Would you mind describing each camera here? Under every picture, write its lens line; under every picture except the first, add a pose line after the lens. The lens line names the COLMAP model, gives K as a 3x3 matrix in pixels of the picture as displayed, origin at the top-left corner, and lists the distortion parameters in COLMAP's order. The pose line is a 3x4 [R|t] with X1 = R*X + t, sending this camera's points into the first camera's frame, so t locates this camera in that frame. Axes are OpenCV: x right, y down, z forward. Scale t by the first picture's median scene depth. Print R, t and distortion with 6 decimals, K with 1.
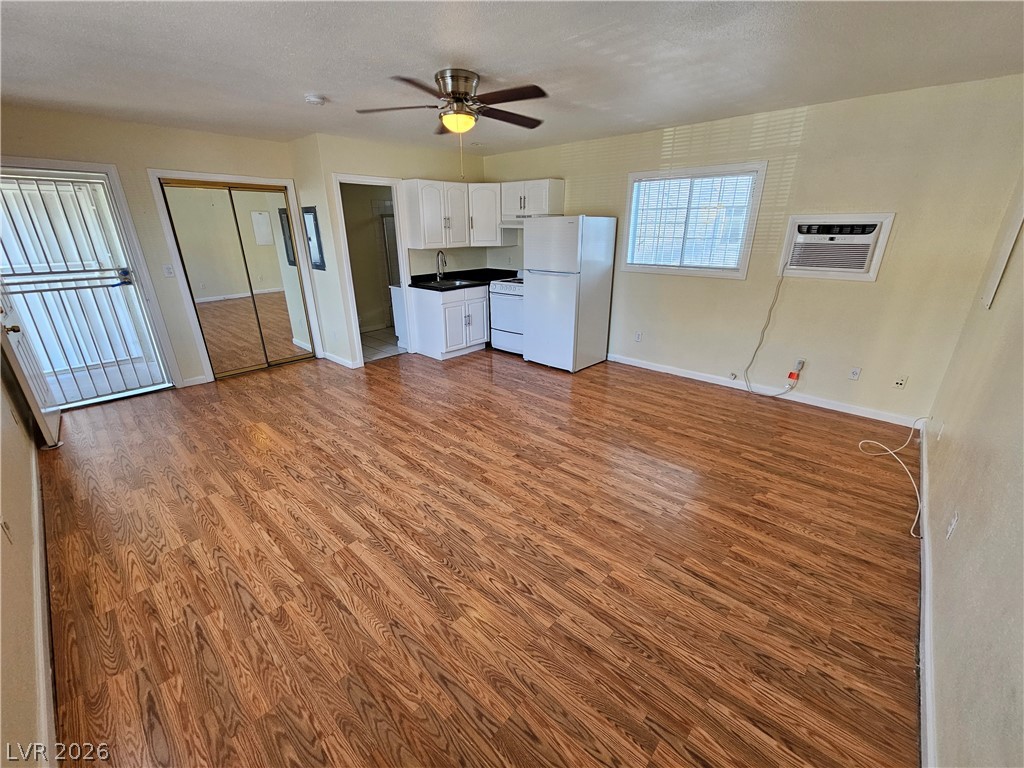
lens RADIAL K [[420.6, 0, 513.0], [0, 420.6, 382.2], [0, 0, 1]] dist [-0.005980, 0.002889]
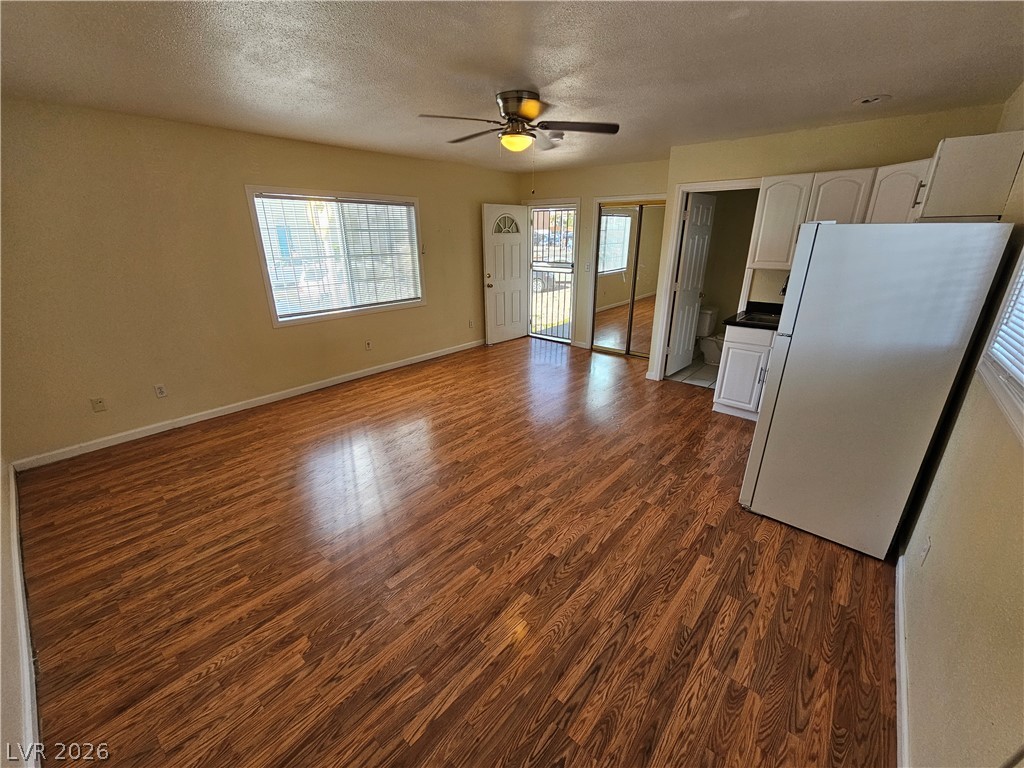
lens RADIAL K [[420.6, 0, 516.7], [0, 420.6, 393.6], [0, 0, 1]] dist [-0.005980, 0.002889]
pose [[0.036373, 0.357144, -0.933341, 1.022821], [-0.343048, 0.881669, 0.324002, -0.399658], [0.938613, 0.308396, 0.154587, 1.028622]]
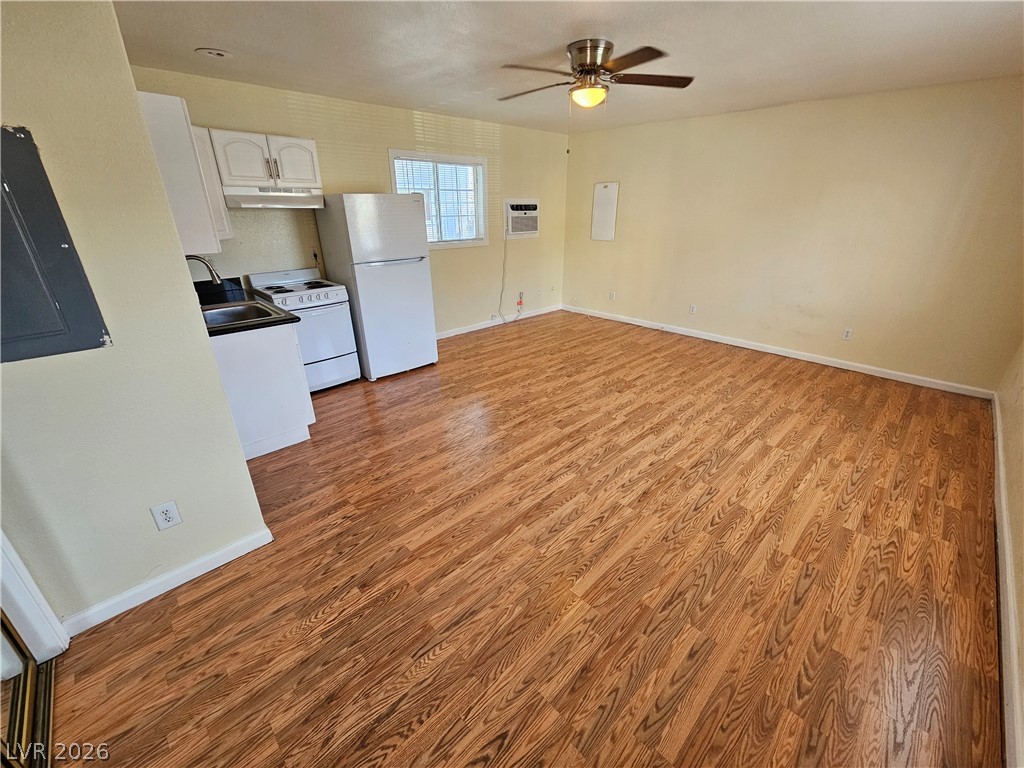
lens RADIAL K [[420.6, 0, 514.8], [0, 420.6, 383.2], [0, 0, 1]] dist [-0.005980, 0.002889]
pose [[0.063002, -0.384848, 0.920827, -1.275888], [0.346860, 0.873586, 0.341373, -0.423781], [-0.935799, 0.297891, 0.188526, 1.164221]]
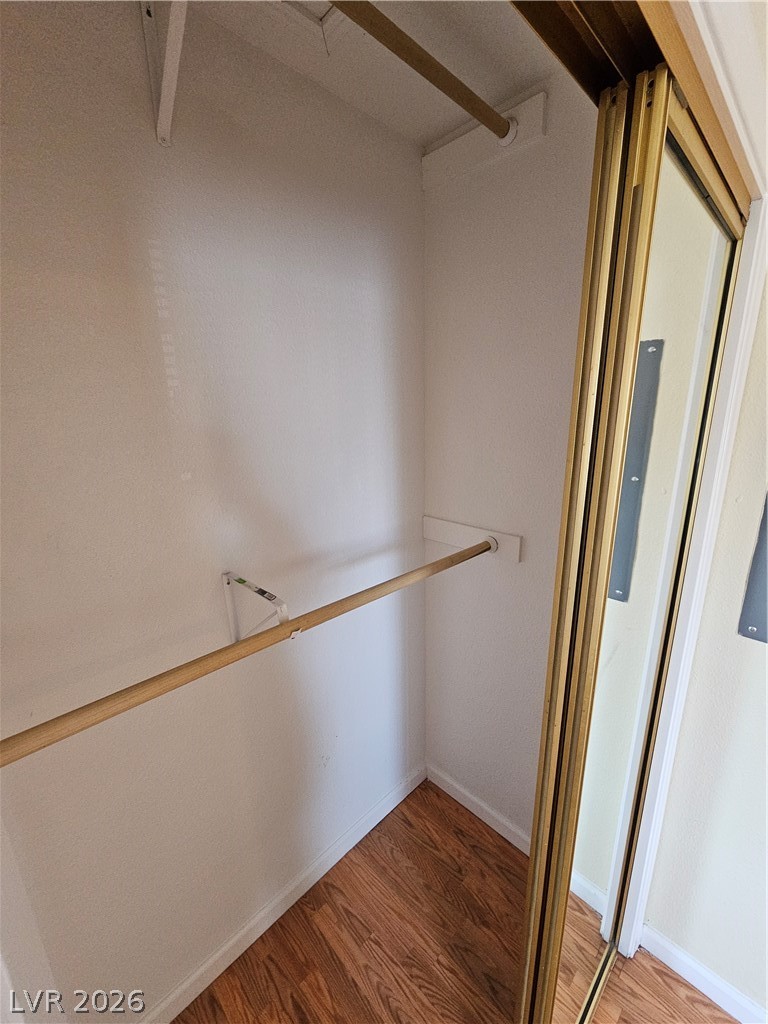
lens RADIAL K [[420.6, 0, 382.5], [0, 420.6, 510.4], [0, 0, 1]] dist [-0.005980, 0.002889]
pose [[0.997710, 0.034772, -0.058018, -0.704637], [-0.043860, 0.985555, -0.163579, -0.267730], [0.051492, 0.165749, 0.984823, 0.659113]]
